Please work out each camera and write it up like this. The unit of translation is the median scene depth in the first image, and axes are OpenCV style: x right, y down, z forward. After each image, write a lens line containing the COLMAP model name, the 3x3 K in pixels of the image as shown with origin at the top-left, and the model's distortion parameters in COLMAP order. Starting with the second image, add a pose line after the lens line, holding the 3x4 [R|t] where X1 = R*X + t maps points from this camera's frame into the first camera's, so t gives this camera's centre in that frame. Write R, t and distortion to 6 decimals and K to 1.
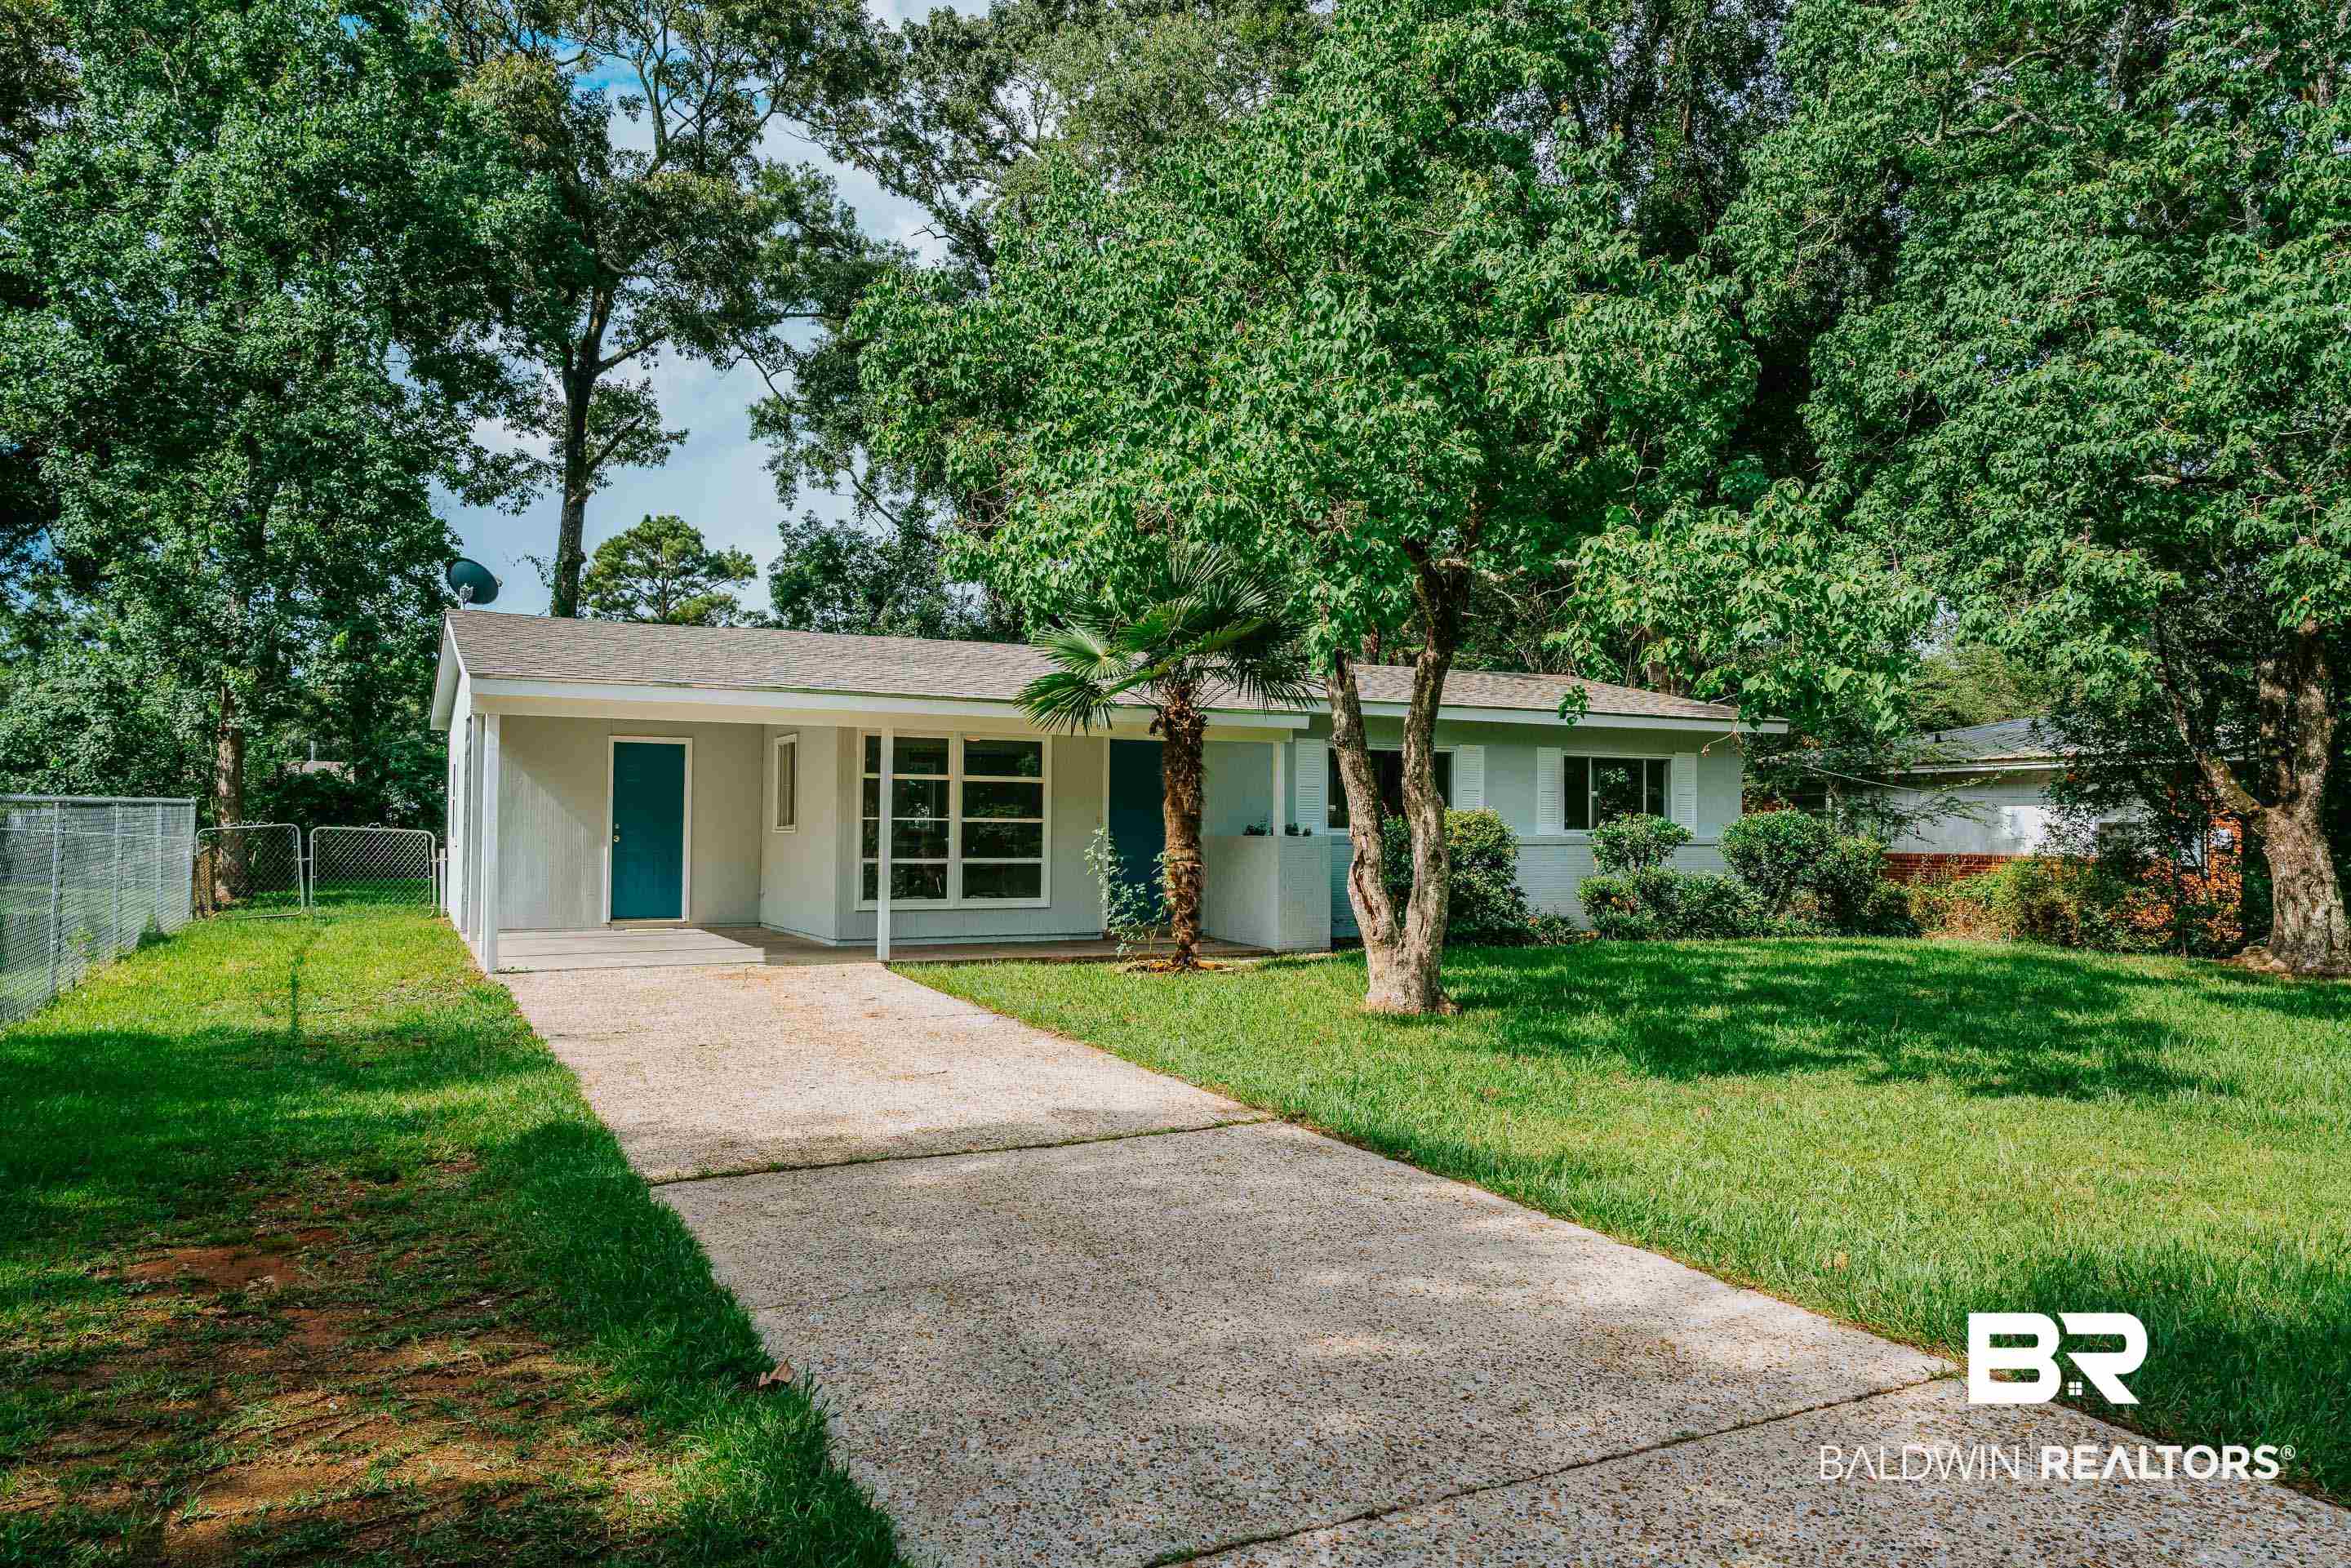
lens RADIAL K [[1568.6, 0, 1175.5], [0, 1568.6, 784.0], [0, 0, 1]] dist [-0.004616, 0.000503]
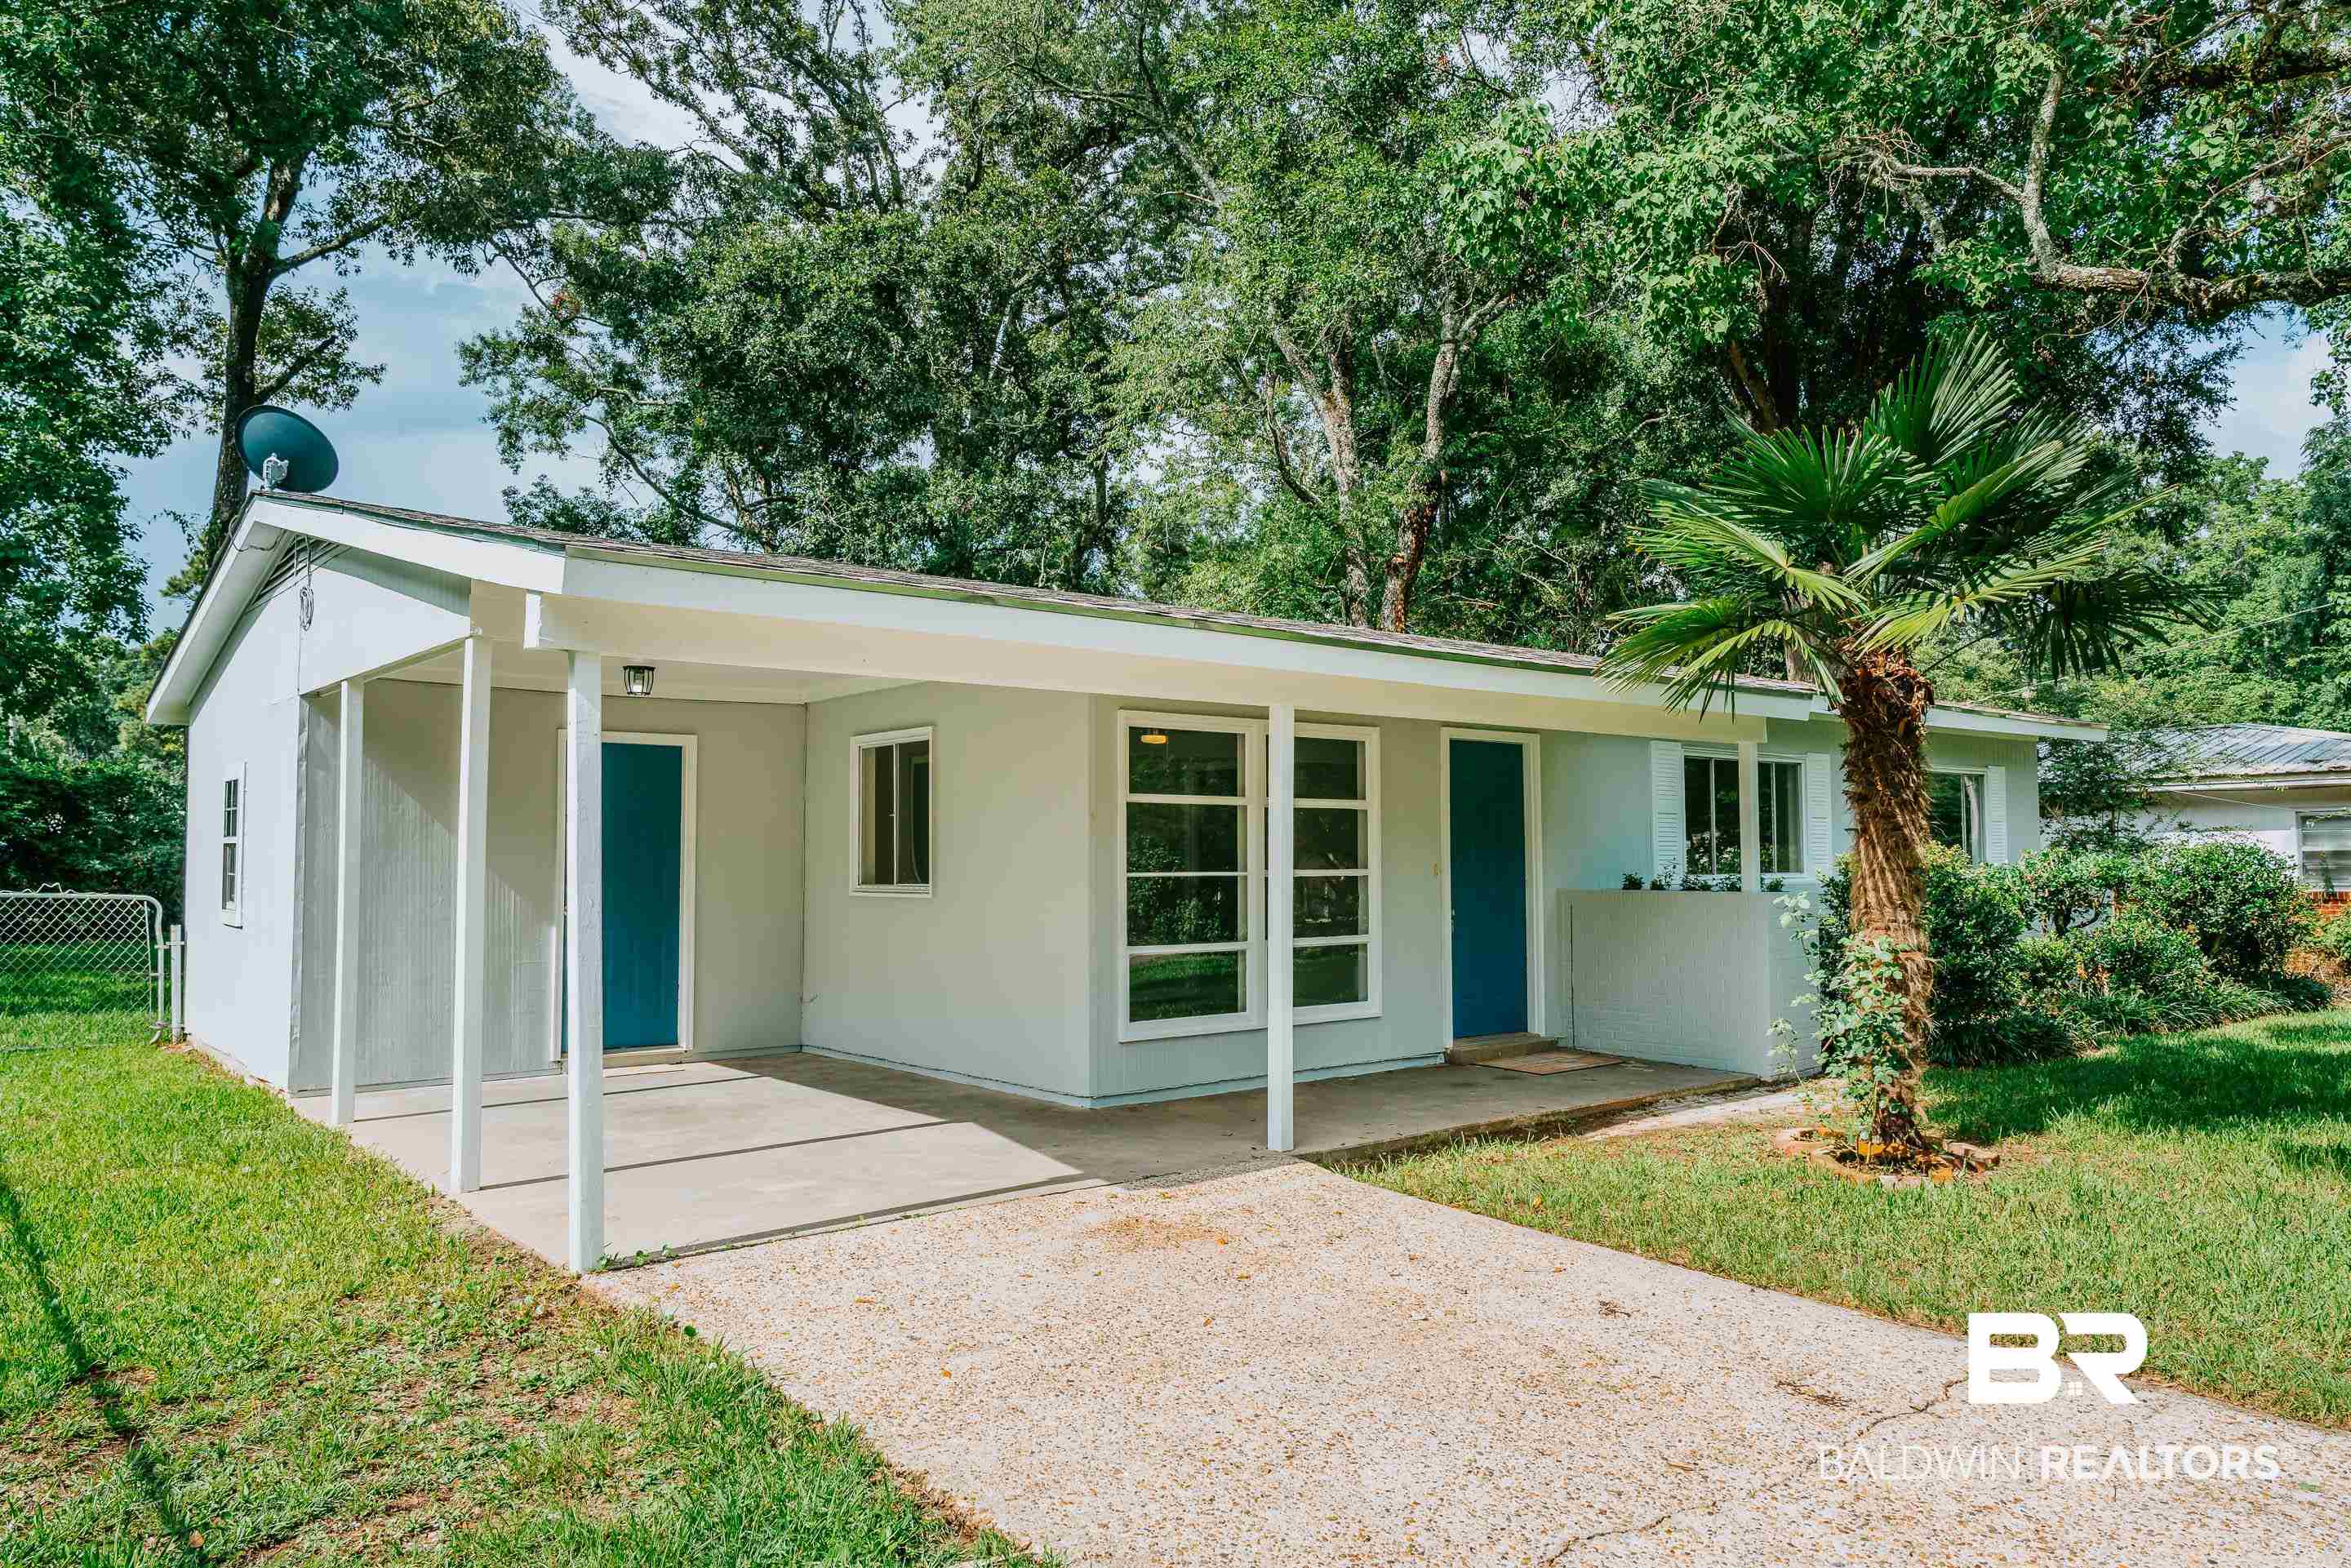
lens RADIAL K [[1568.6, 0, 1175.5], [0, 1568.6, 784.0], [0, 0, 1]] dist [-0.004616, 0.000503]
pose [[0.975182, -0.000372, 0.221403, -0.108894], [0.003882, 0.999874, -0.015419, -0.000571], [-0.221369, 0.015896, 0.975060, 0.161033]]
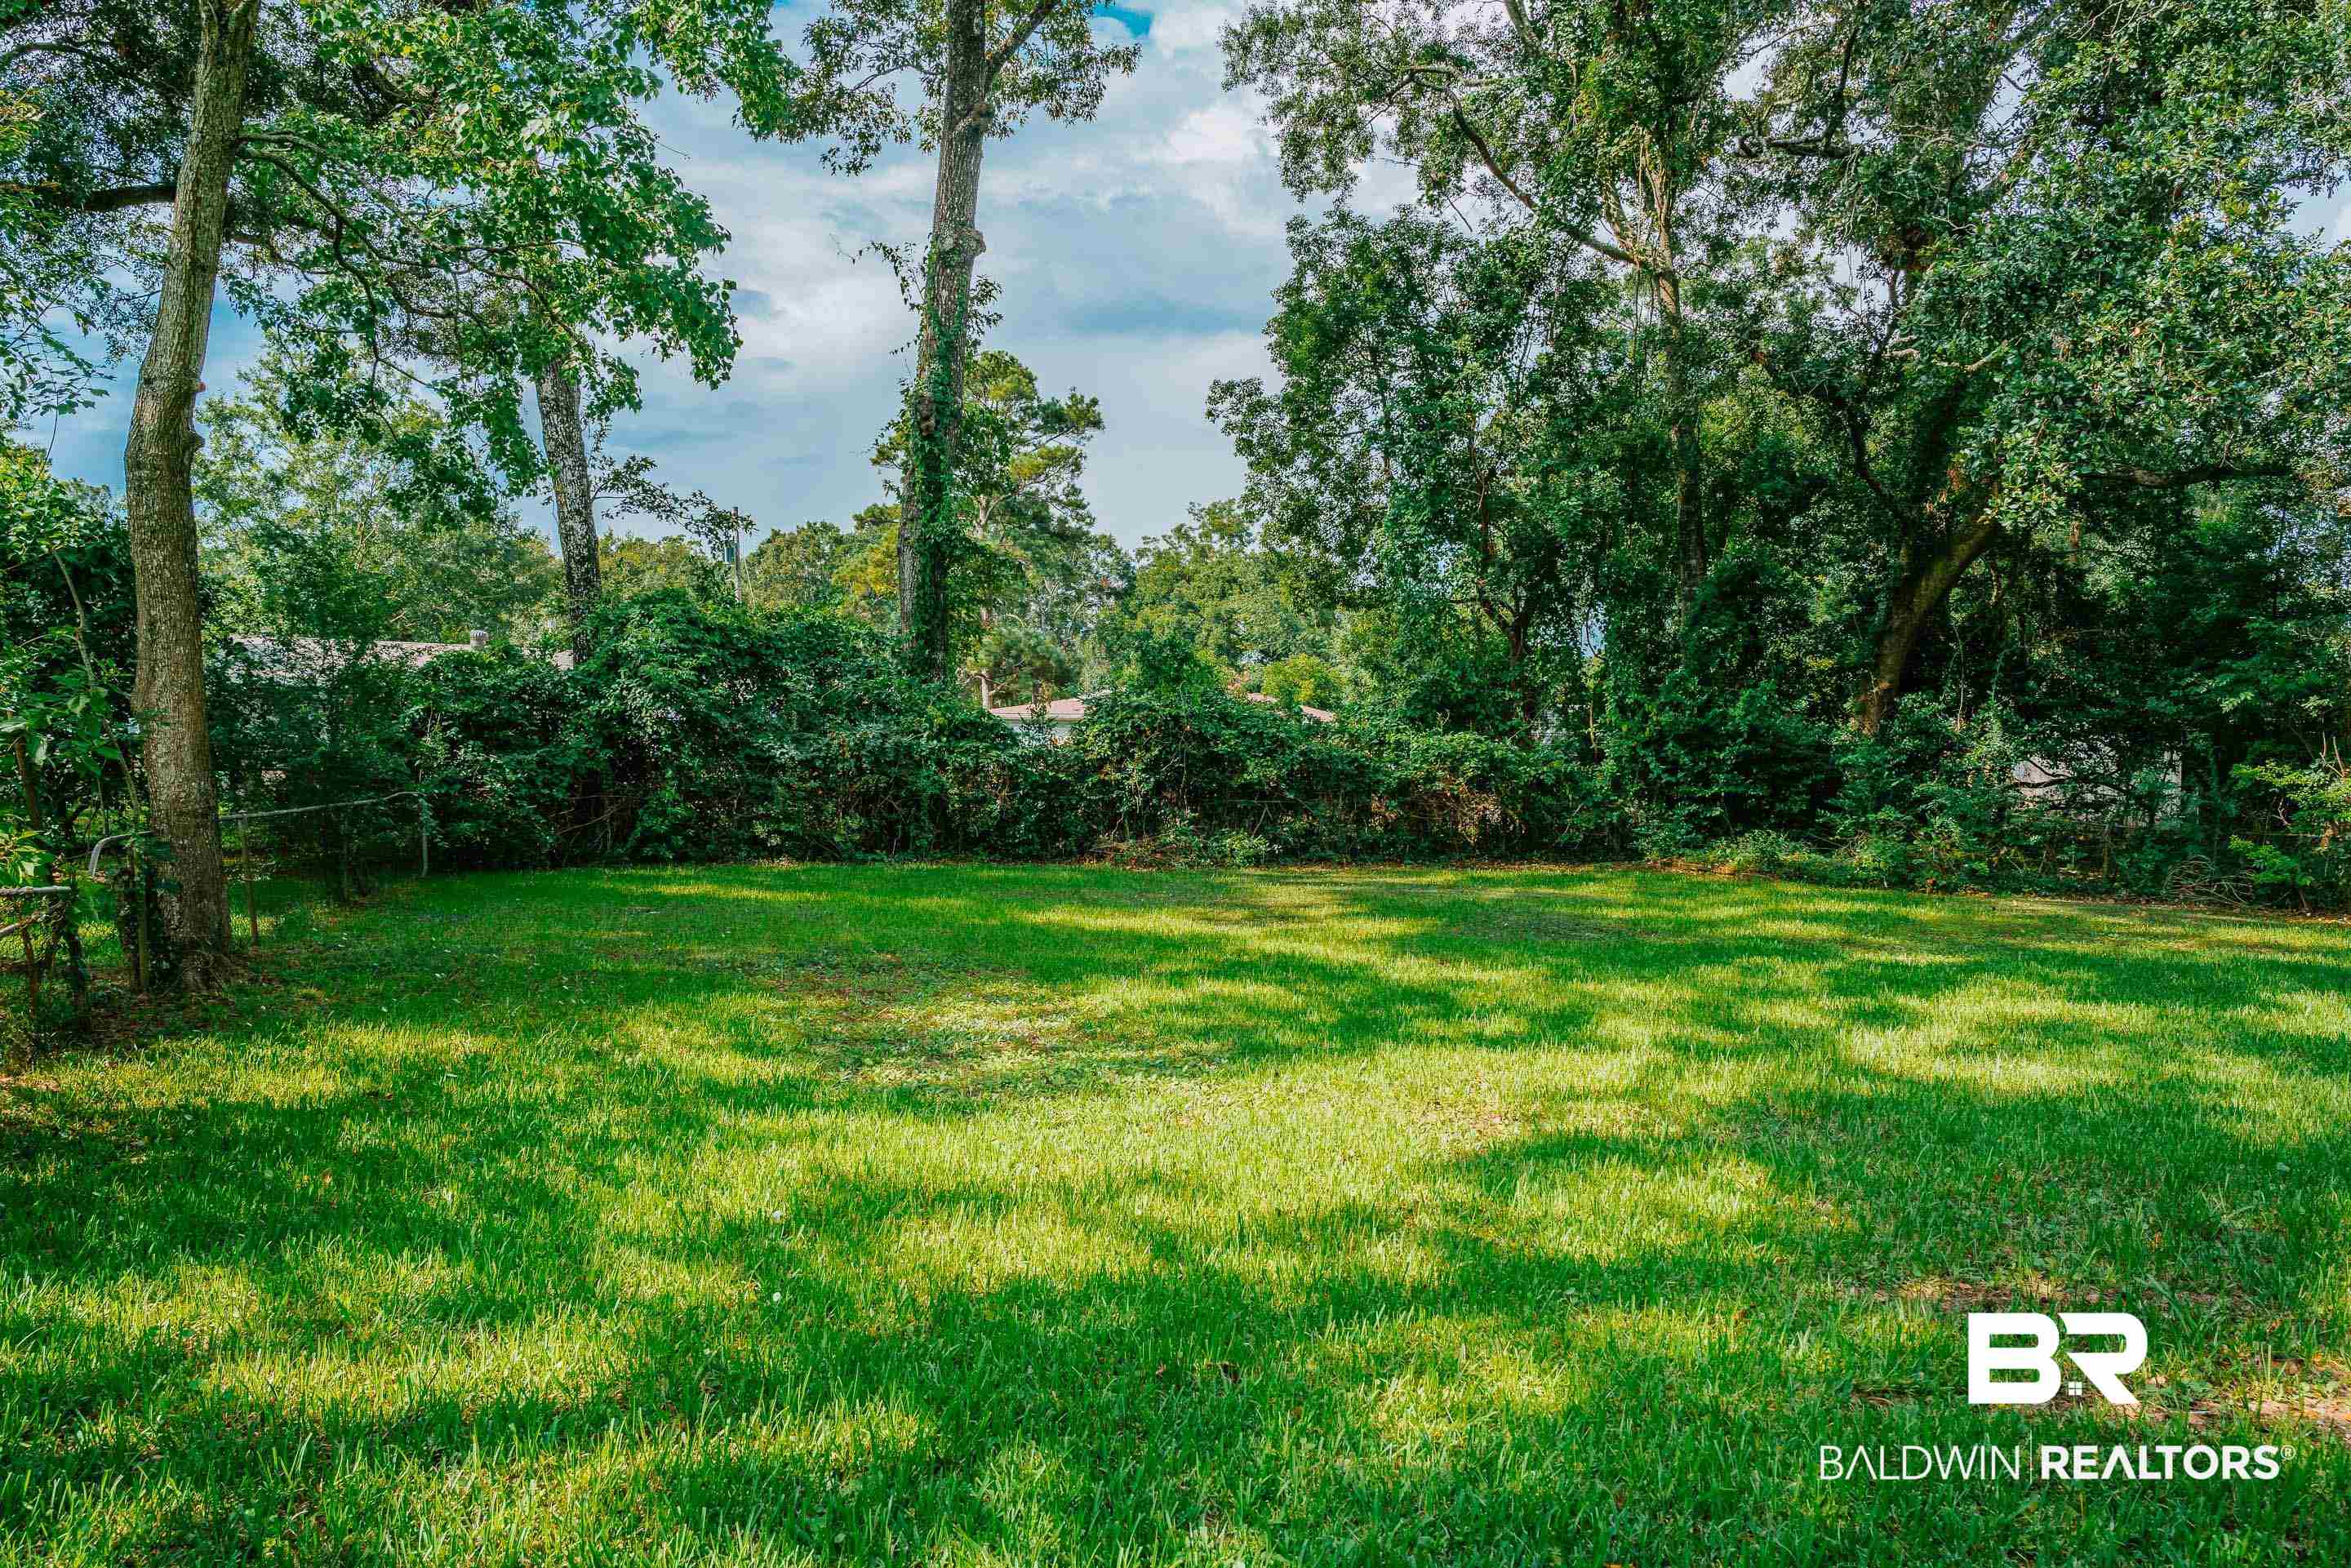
lens RADIAL K [[1568.6, 0, 1175.5], [0, 1568.6, 784.0], [0, 0, 1]] dist [-0.004616, 0.000503]
pose [[0.986999, 0.016626, -0.159863, -0.230711], [-0.007684, 0.998379, 0.056391, 0.005309], [0.160541, -0.054429, 0.985527, 0.494232]]
